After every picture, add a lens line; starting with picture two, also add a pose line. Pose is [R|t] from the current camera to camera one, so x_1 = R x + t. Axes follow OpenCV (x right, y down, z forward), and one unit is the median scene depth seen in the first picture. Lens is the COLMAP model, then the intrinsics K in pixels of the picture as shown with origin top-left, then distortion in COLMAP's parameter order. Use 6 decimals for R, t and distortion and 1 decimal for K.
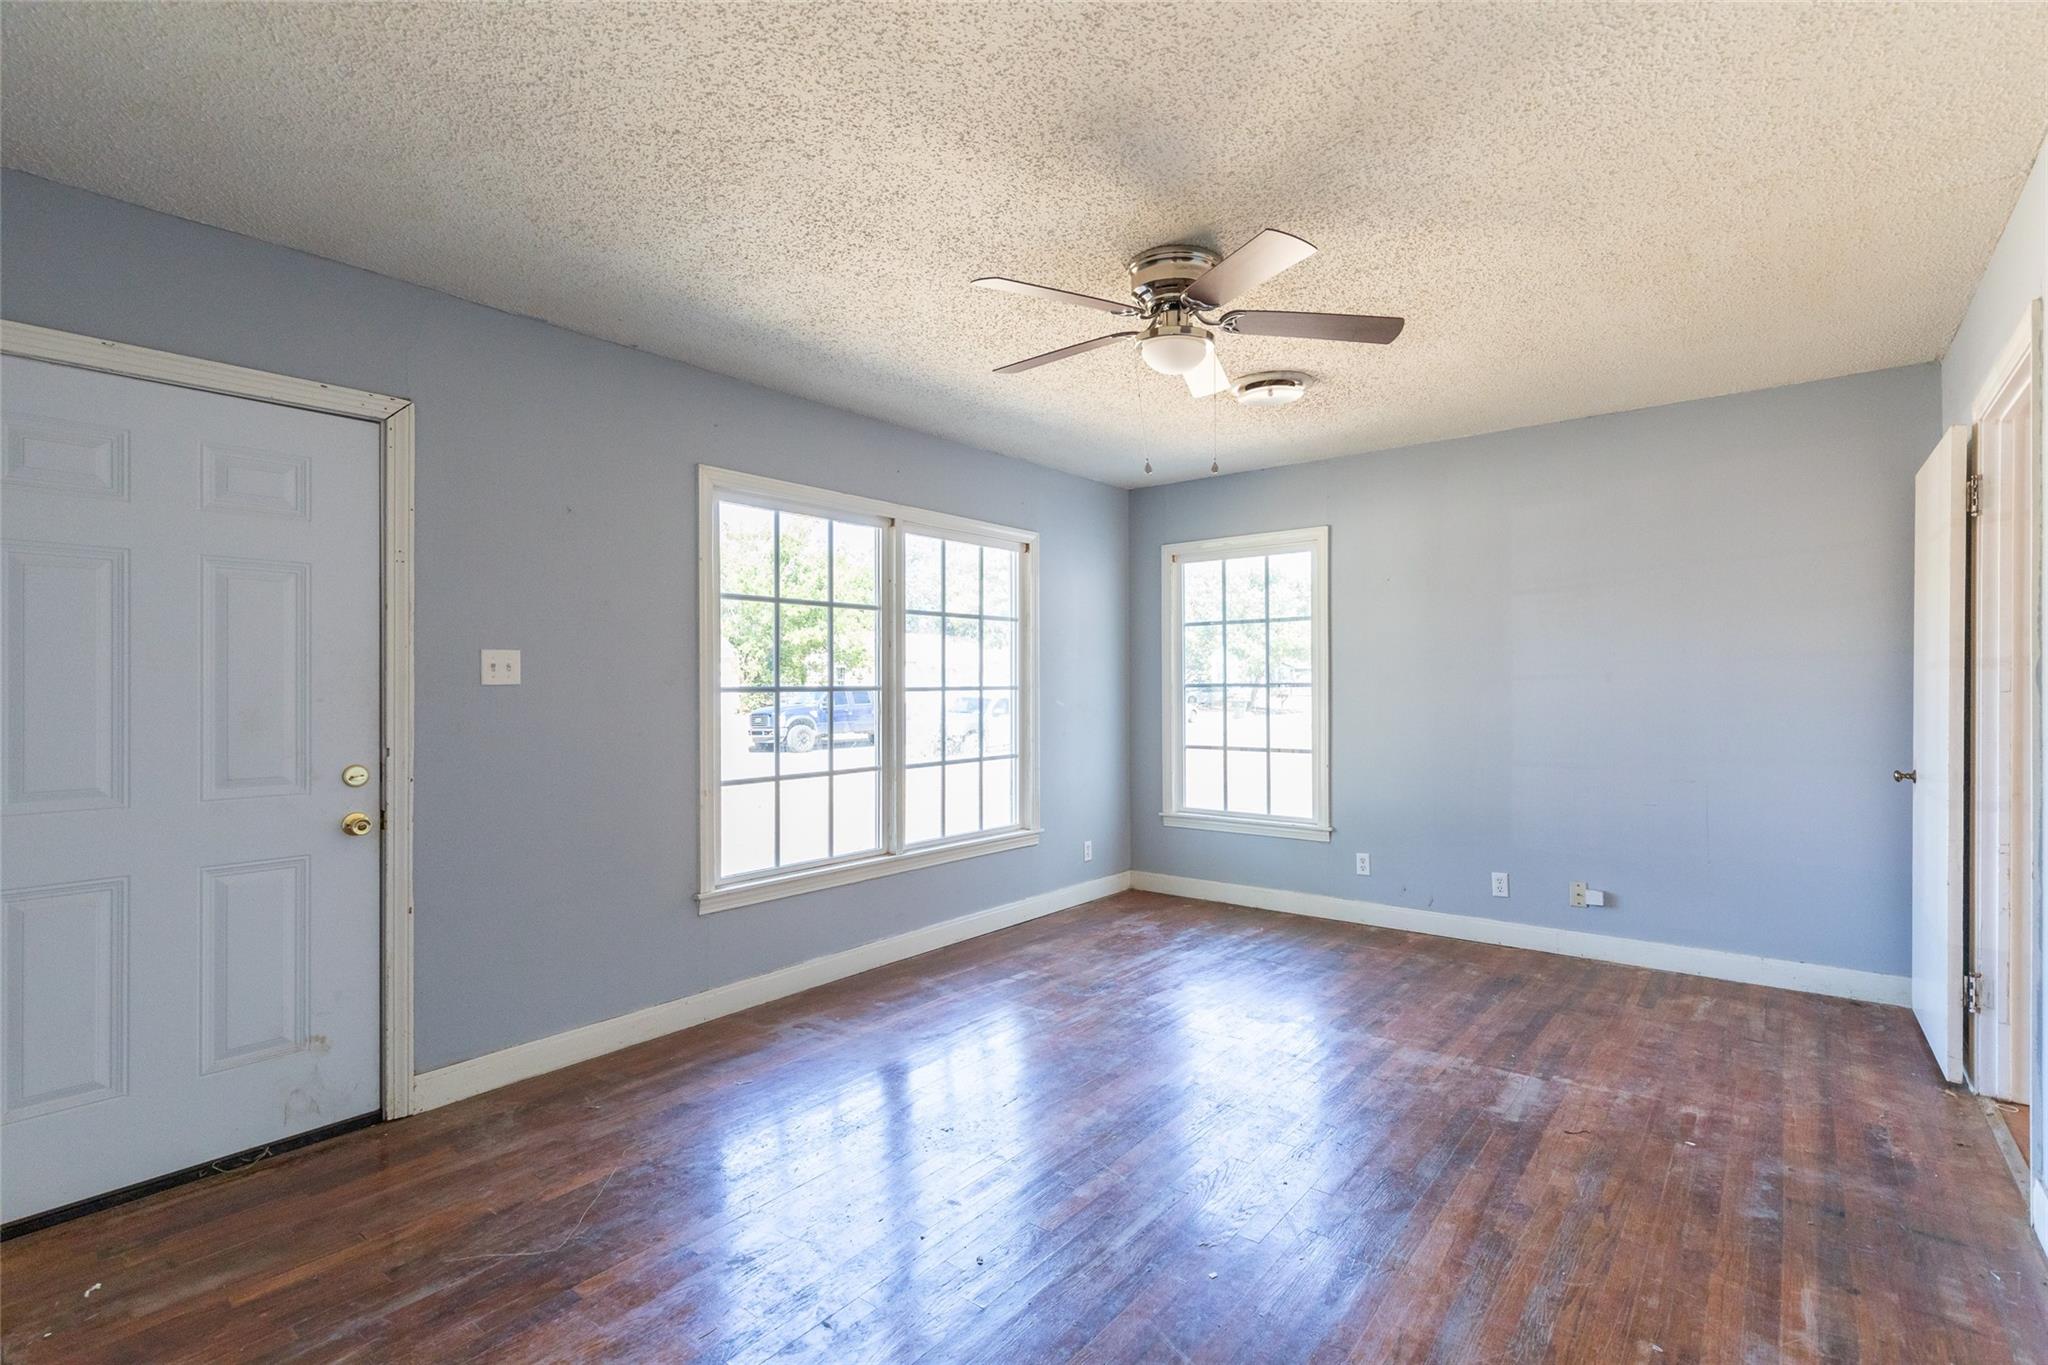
lens RADIAL K [[939.8, 0, 1024.0], [0, 939.8, 682.5], [0, 0, 1]] dist [0.000813, 0.000233]
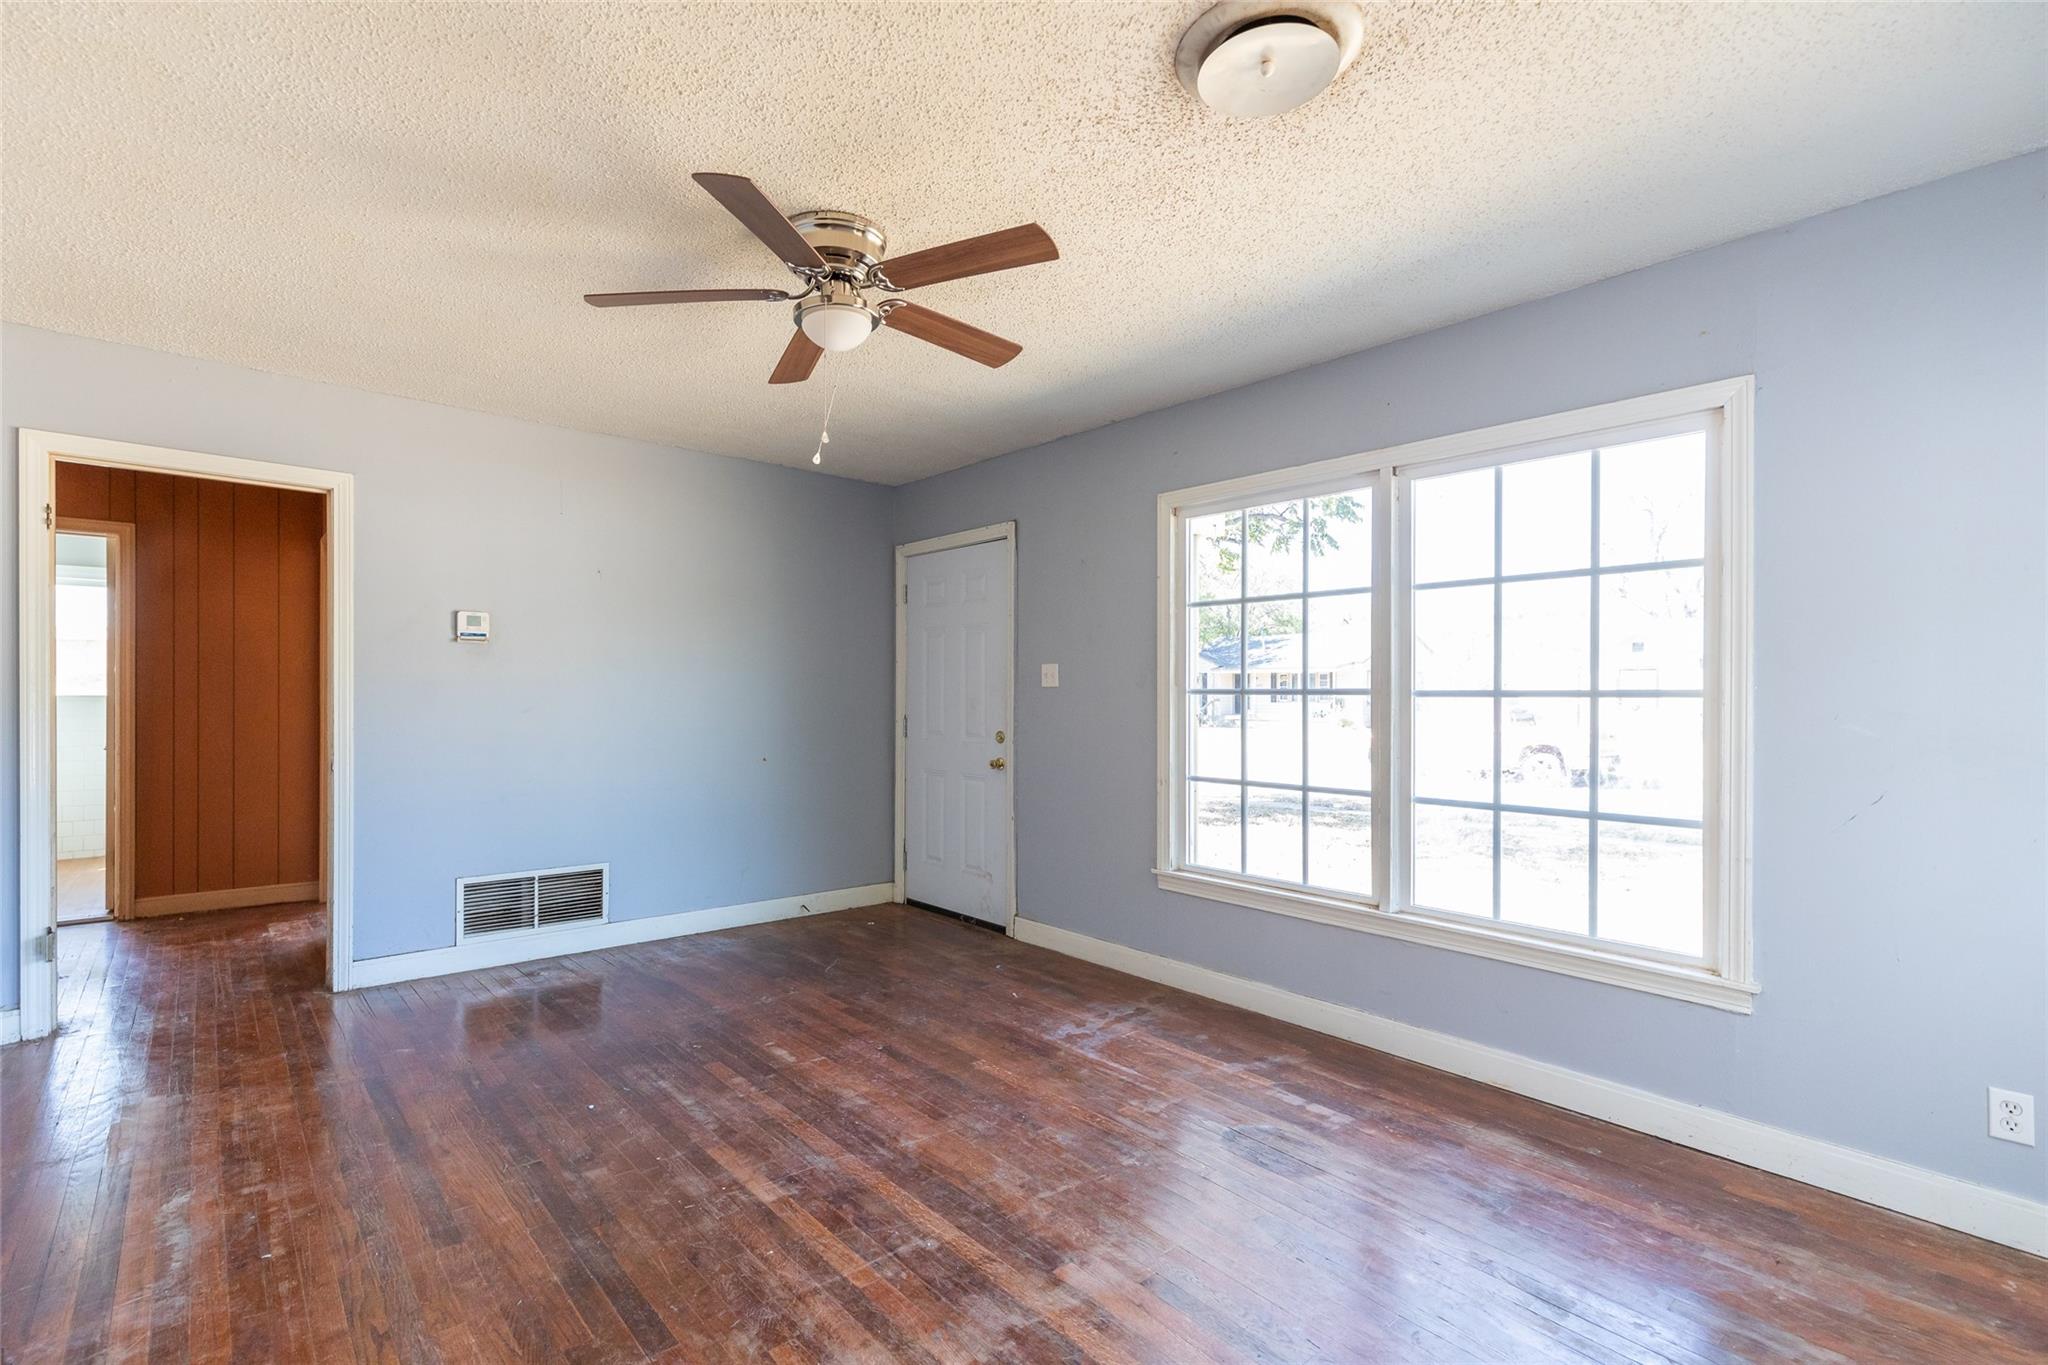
lens RADIAL K [[940.9, 0, 1024.0], [0, 940.9, 682.5], [0, 0, 1]] dist [0.014900, -0.000187]
pose [[-0.168190, -0.007302, -0.985728, 0.747586], [-0.000284, 0.999973, -0.007359, 0.004985], [0.985755, -0.000957, -0.168187, 0.942296]]
